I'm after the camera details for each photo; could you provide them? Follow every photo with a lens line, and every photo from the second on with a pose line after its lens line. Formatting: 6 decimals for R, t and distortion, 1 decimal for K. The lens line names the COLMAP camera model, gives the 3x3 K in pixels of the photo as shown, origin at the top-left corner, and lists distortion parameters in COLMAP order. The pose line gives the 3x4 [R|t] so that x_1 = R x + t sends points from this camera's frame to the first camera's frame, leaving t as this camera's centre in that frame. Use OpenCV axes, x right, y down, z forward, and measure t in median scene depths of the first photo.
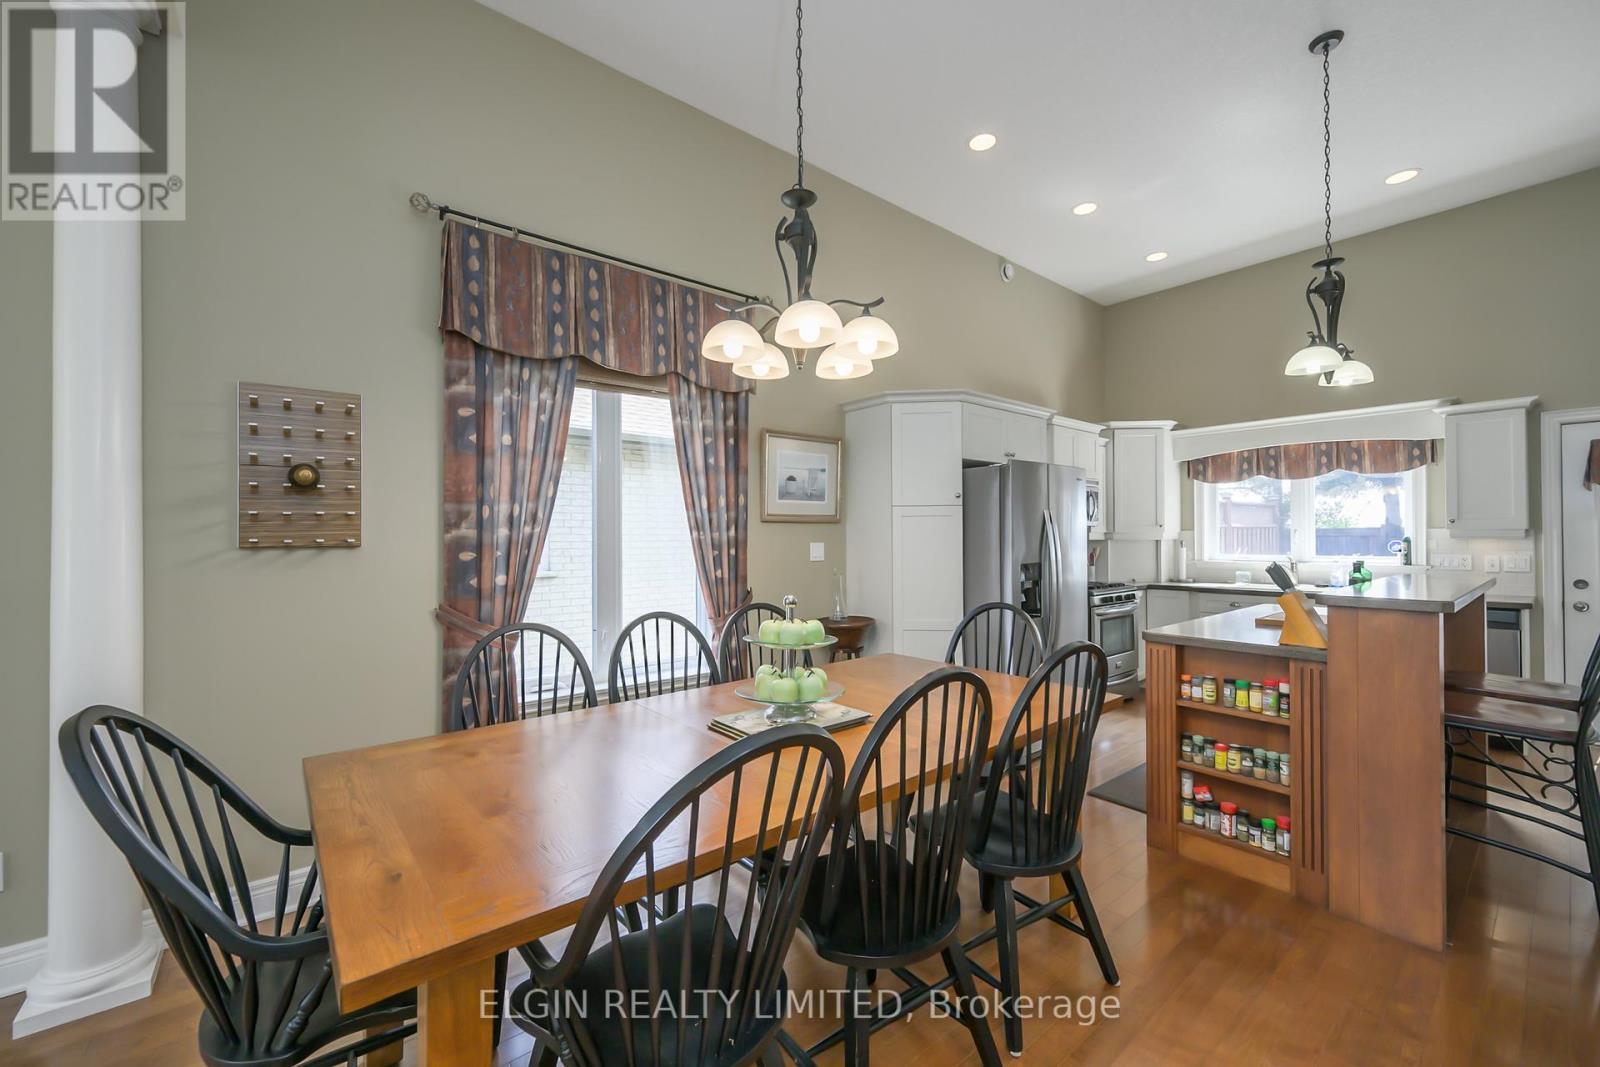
lens RADIAL K [[673.8, 0, 800.0], [0, 673.8, 533.5], [0, 0, 1]] dist [0.007772, -0.000361]
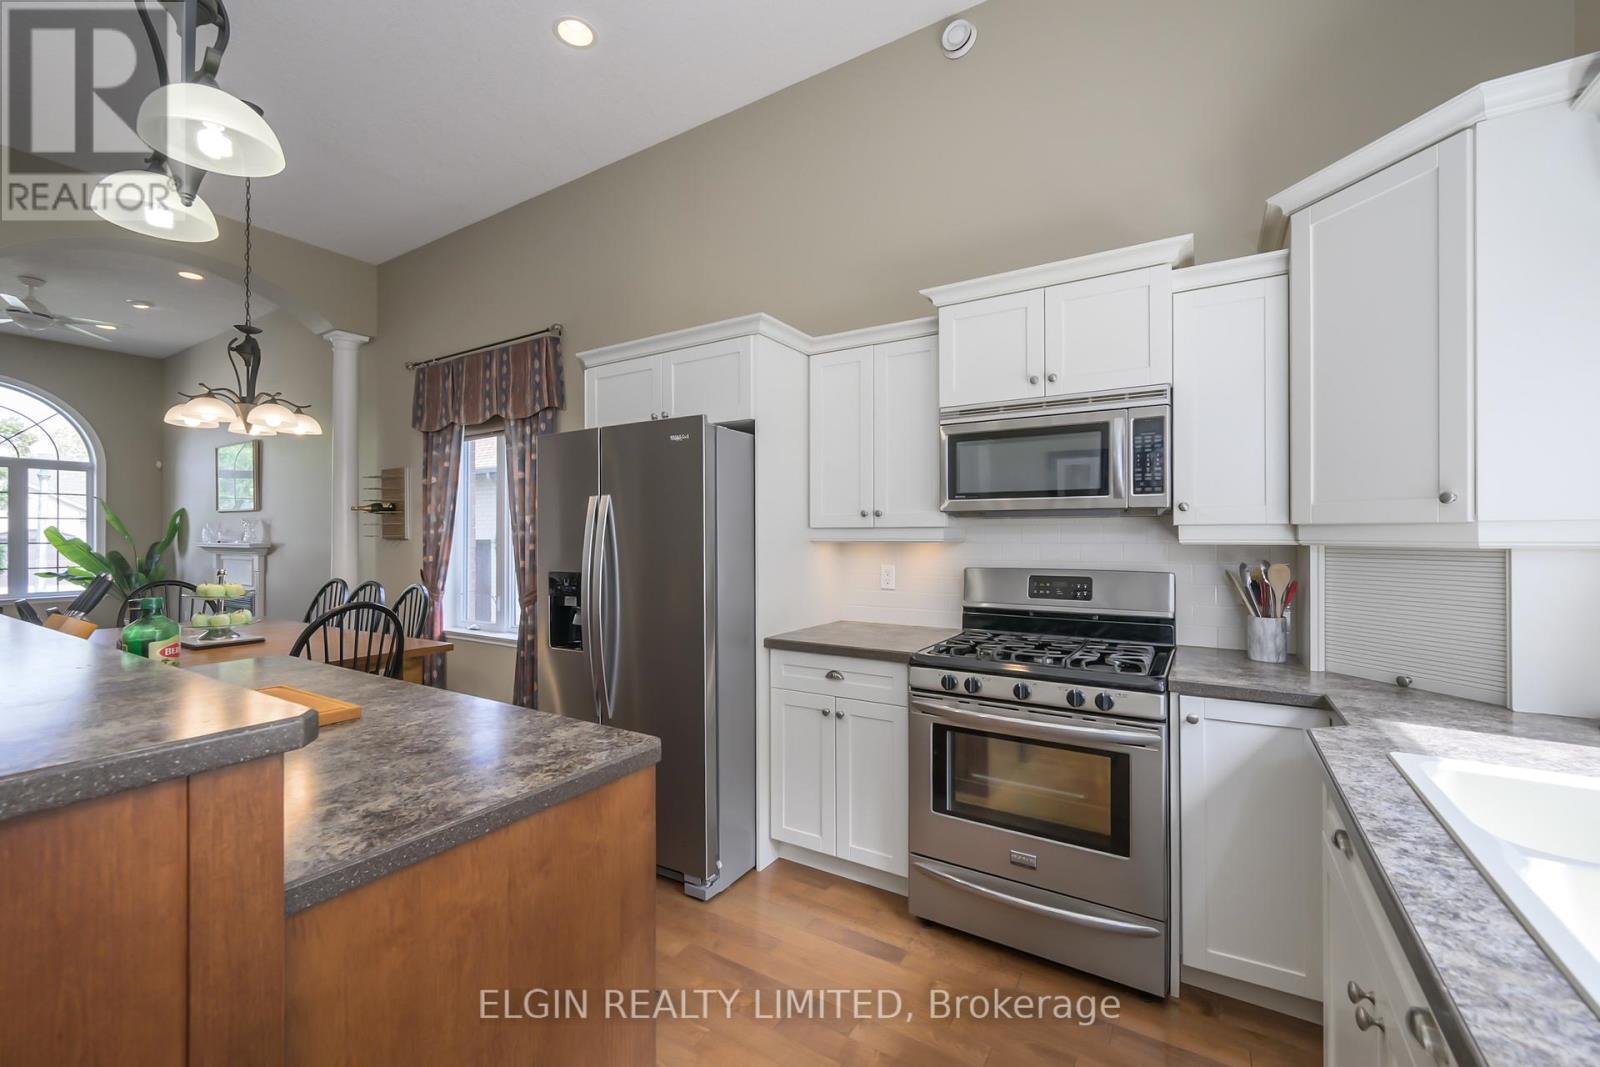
lens RADIAL K [[635.7, 0, 800.0], [0, 635.7, 533.5], [0, 0, 1]] dist [0.007818, 0.000025]
pose [[0.301404, 0.001142, -0.953496, 1.003536], [0.006108, 0.999976, 0.003128, 0.001806], [0.953477, -0.006766, 0.301390, 0.972674]]
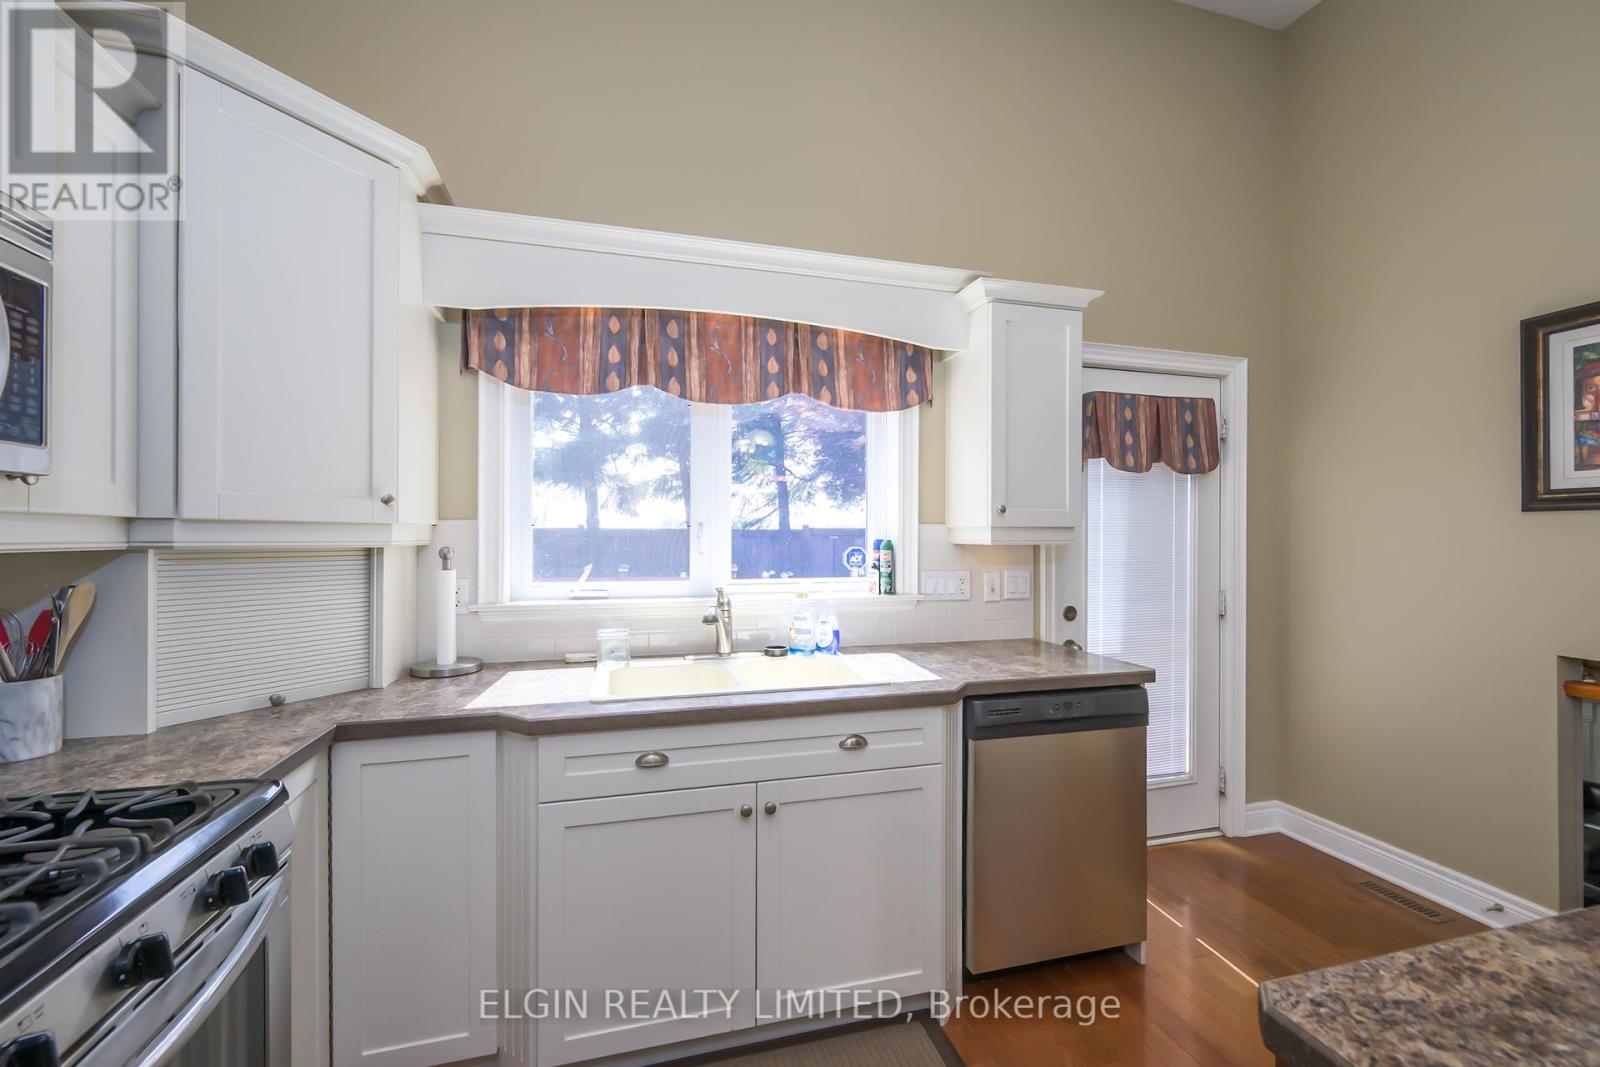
lens RADIAL K [[650.1, 0, 808.1], [0, 650.1, 535.9], [0, 0, 1]] dist [-0.000398, -0.000208]
pose [[0.424546, 0.005864, 0.905388, 0.516210], [-0.010186, 0.999947, -0.001700, 0.004062], [-0.905349, -0.008500, 0.424583, 1.031010]]
